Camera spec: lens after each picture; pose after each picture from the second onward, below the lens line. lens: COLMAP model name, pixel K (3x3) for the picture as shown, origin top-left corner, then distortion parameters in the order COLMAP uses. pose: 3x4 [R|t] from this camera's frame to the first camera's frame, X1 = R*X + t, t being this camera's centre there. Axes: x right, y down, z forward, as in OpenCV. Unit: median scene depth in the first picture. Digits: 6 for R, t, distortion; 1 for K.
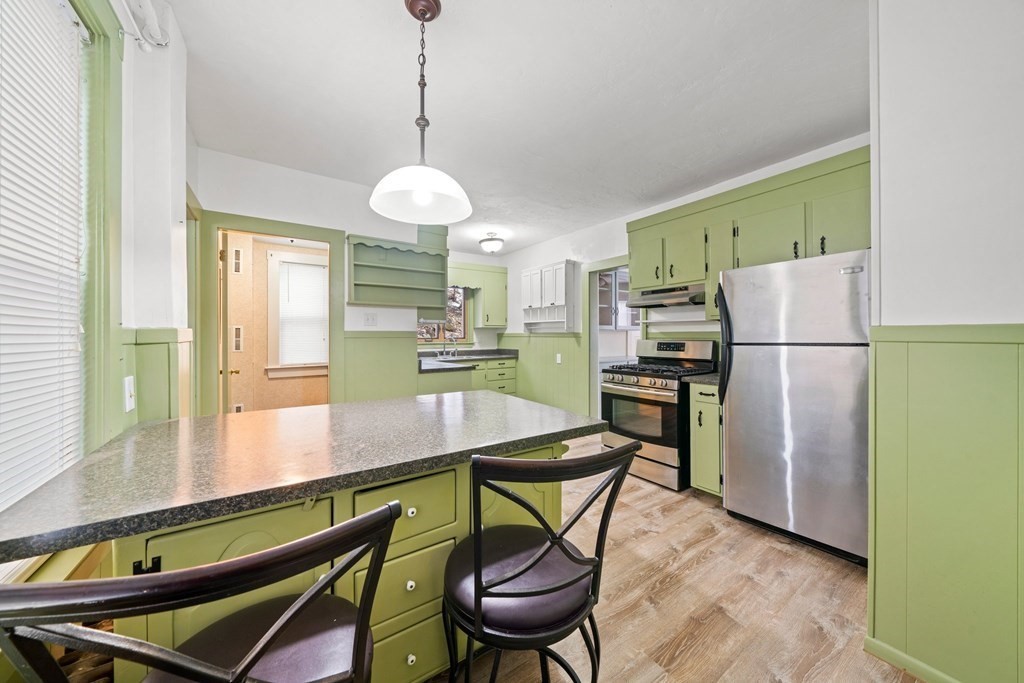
lens RADIAL K [[352.6, 0, 512.5], [0, 352.6, 335.9], [0, 0, 1]] dist [-0.006248, 0.000172]
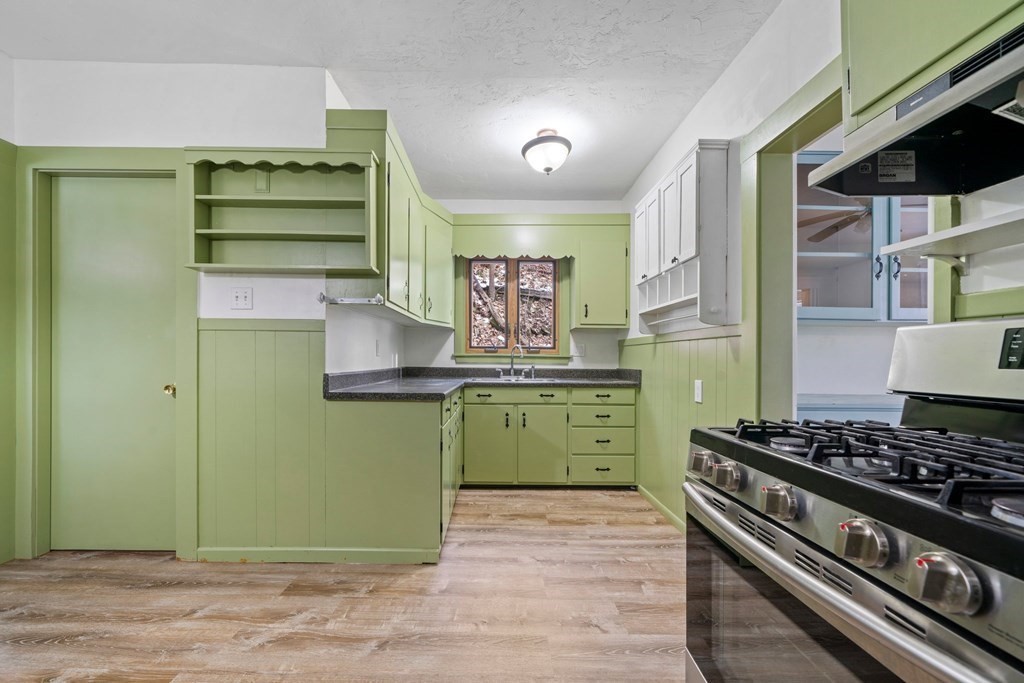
lens RADIAL K [[419.2, 0, 508.2], [0, 419.2, 357.4], [0, 0, 1]] dist [-0.004225, -0.000164]
pose [[0.831889, 0.012902, -0.554792, 0.196910], [-0.016132, 0.999869, -0.000937, 0.025269], [0.554707, 0.009730, 0.831989, 0.412177]]
